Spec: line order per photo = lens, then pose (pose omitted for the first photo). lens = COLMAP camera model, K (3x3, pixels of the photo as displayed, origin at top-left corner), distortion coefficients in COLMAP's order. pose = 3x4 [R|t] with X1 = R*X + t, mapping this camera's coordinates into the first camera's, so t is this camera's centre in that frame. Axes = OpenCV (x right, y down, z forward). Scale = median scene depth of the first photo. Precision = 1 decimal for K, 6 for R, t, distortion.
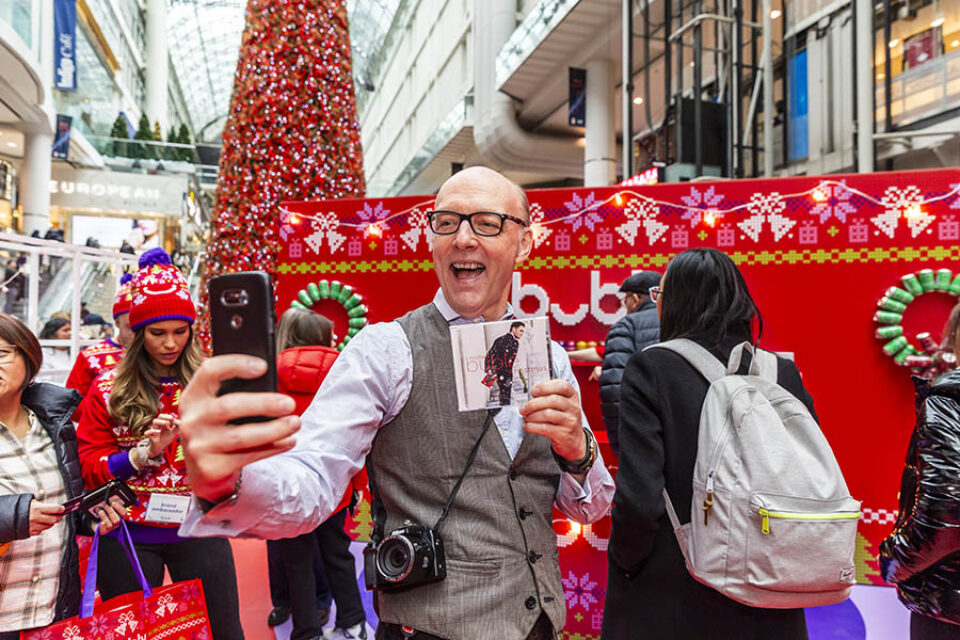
lens RADIAL K [[636.9, 0, 480.7], [0, 636.9, 320.1], [0, 0, 1]] dist [0.031118, -0.007351]
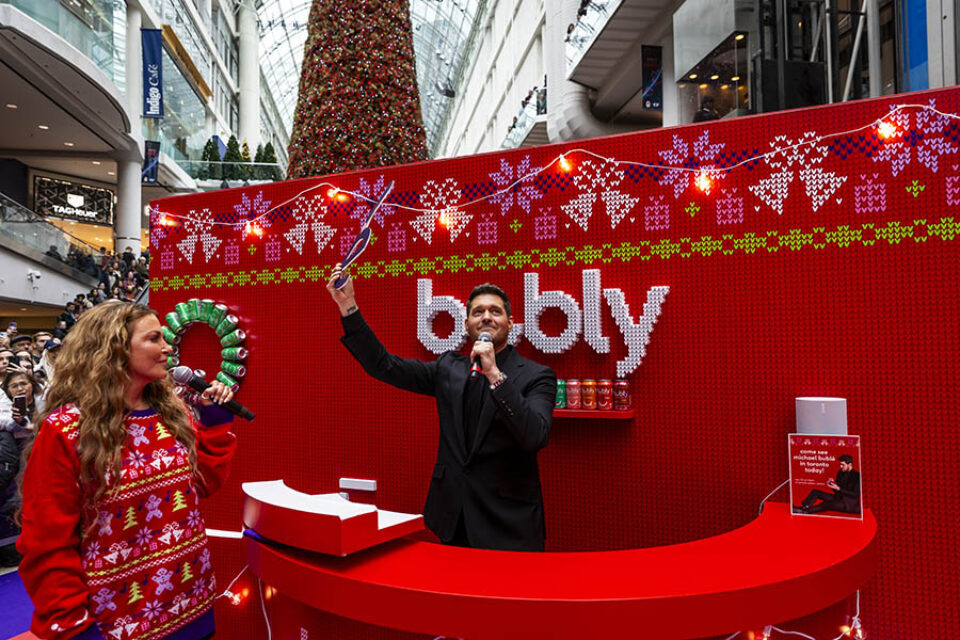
lens RADIAL K [[636.9, 0, 484.0], [0, 636.9, 323.9], [0, 0, 1]] dist [0.031118, -0.007351]
pose [[0.986974, -0.026273, -0.158721, 0.212677], [0.025839, 0.999655, -0.004799, -0.019458], [0.158793, 0.000635, 0.987312, 0.304434]]
